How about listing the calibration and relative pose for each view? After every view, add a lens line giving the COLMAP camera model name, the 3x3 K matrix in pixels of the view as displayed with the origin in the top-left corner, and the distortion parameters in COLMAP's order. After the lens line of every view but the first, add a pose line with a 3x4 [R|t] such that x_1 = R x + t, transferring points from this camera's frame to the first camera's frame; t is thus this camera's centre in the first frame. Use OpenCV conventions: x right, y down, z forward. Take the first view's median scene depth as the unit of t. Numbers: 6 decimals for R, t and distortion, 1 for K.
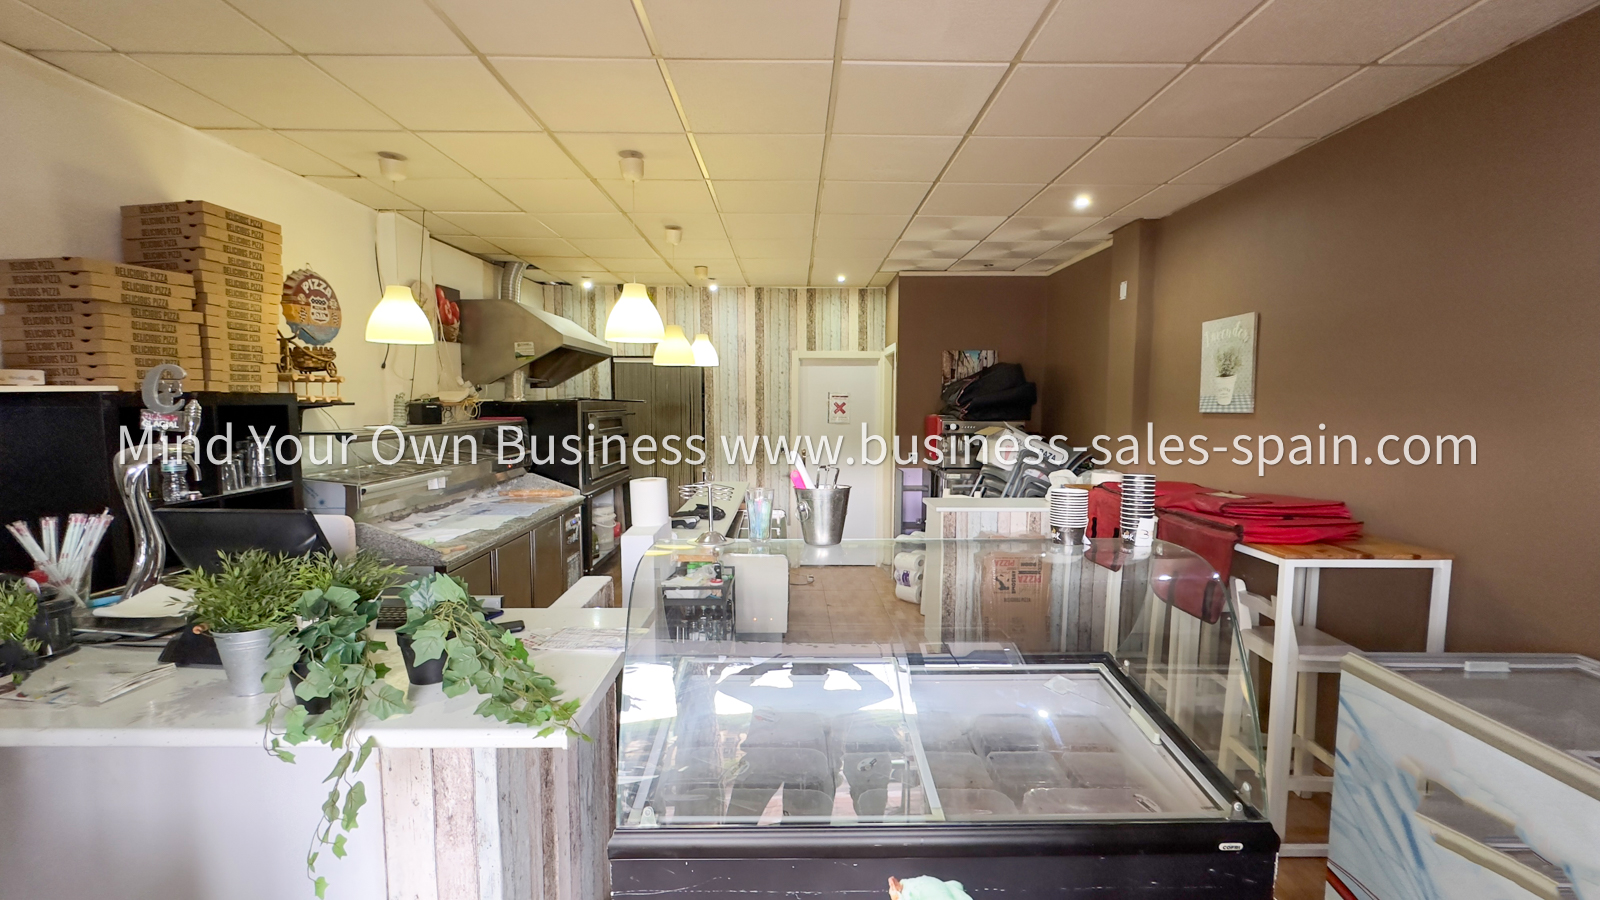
lens RADIAL K [[637.1, 0, 797.8], [0, 637.1, 448.1], [0, 0, 1]] dist [-0.001397, -0.000153]
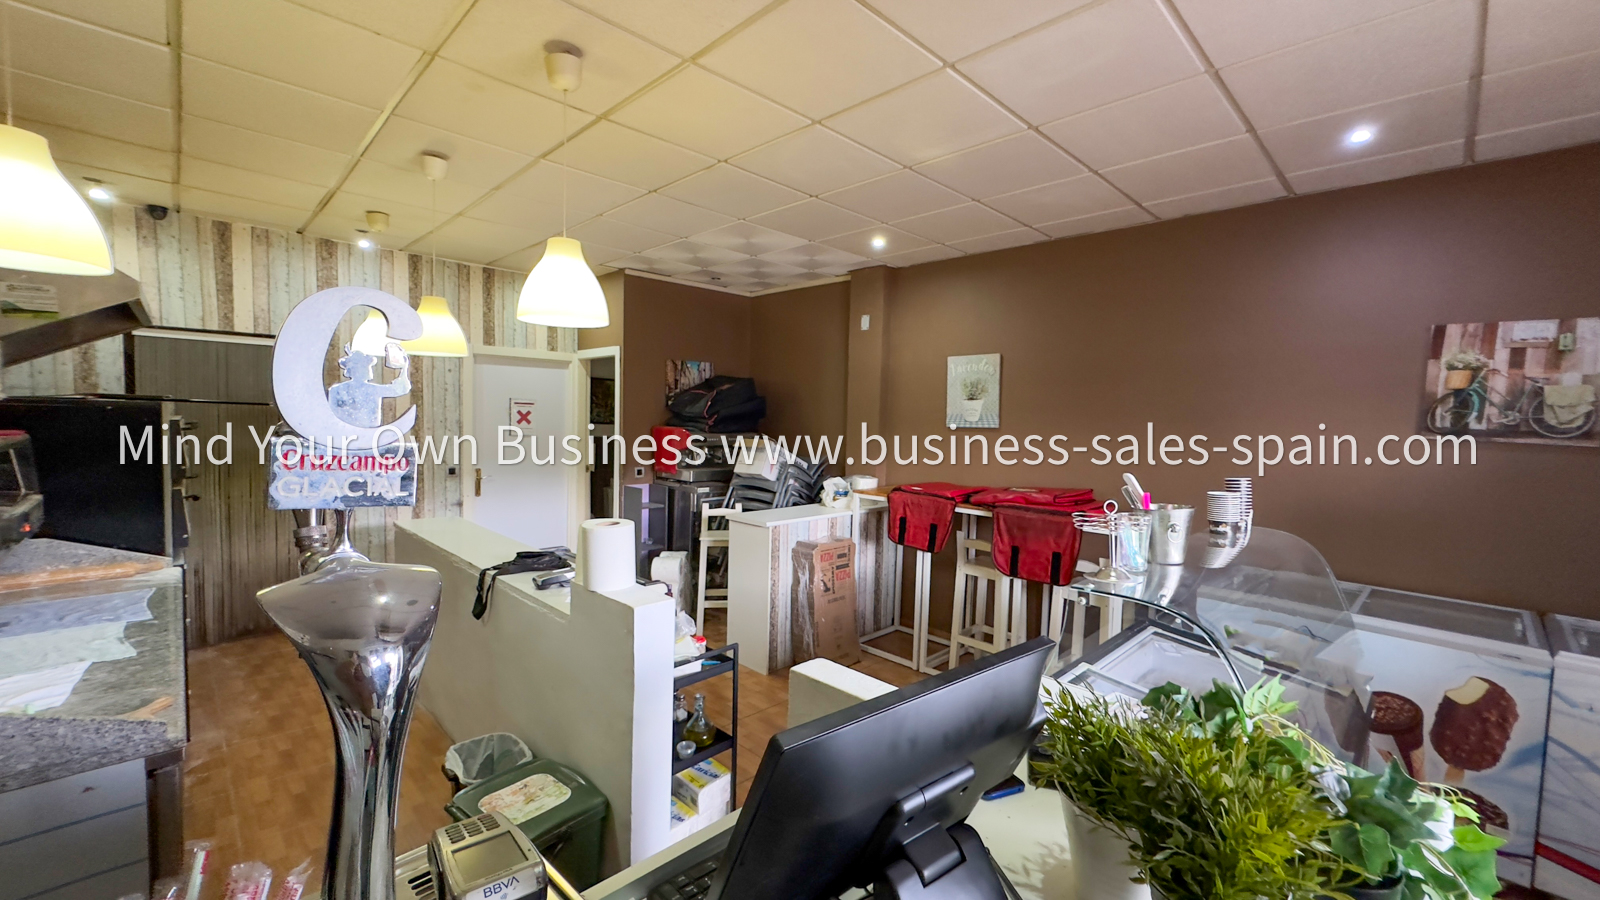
lens RADIAL K [[637.1, 0, 797.8], [0, 637.1, 448.1], [0, 0, 1]] dist [-0.001397, -0.000153]
pose [[0.720467, -0.021484, 0.693156, -0.399052], [0.030157, 0.999545, -0.000365, -0.018558], [-0.692833, 0.021166, 0.720787, 0.242349]]
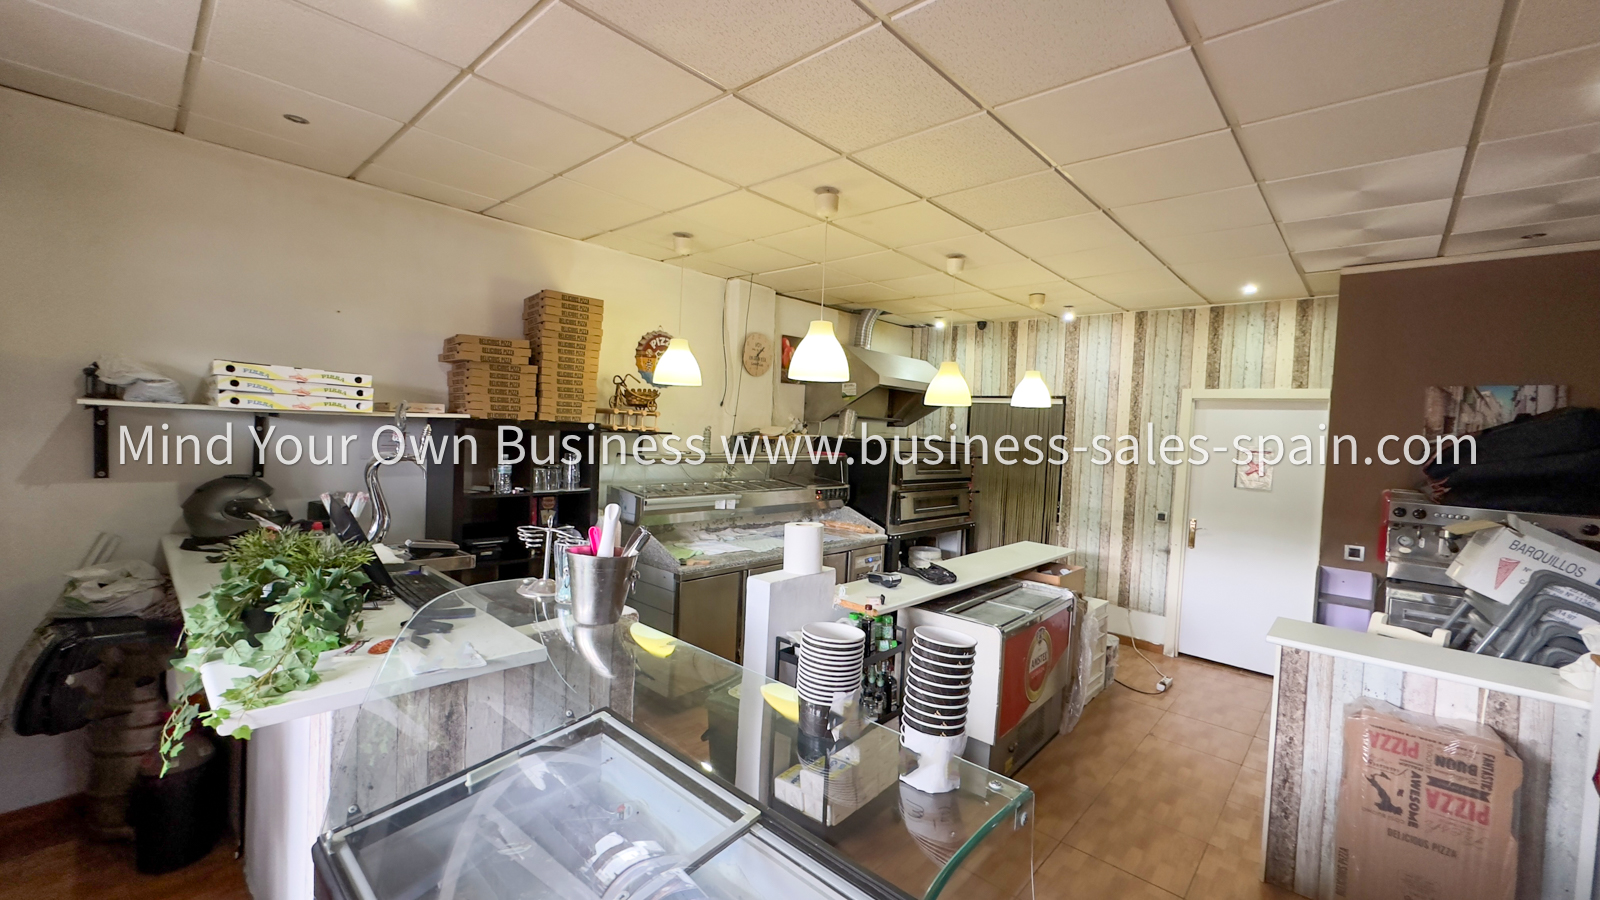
lens RADIAL K [[637.1, 0, 797.8], [0, 637.1, 448.1], [0, 0, 1]] dist [-0.001397, -0.000153]
pose [[0.727184, 0.054325, -0.684289, 0.282668], [-0.097844, 0.994888, -0.024994, -0.027190], [0.679433, 0.085129, 0.728782, 0.204671]]
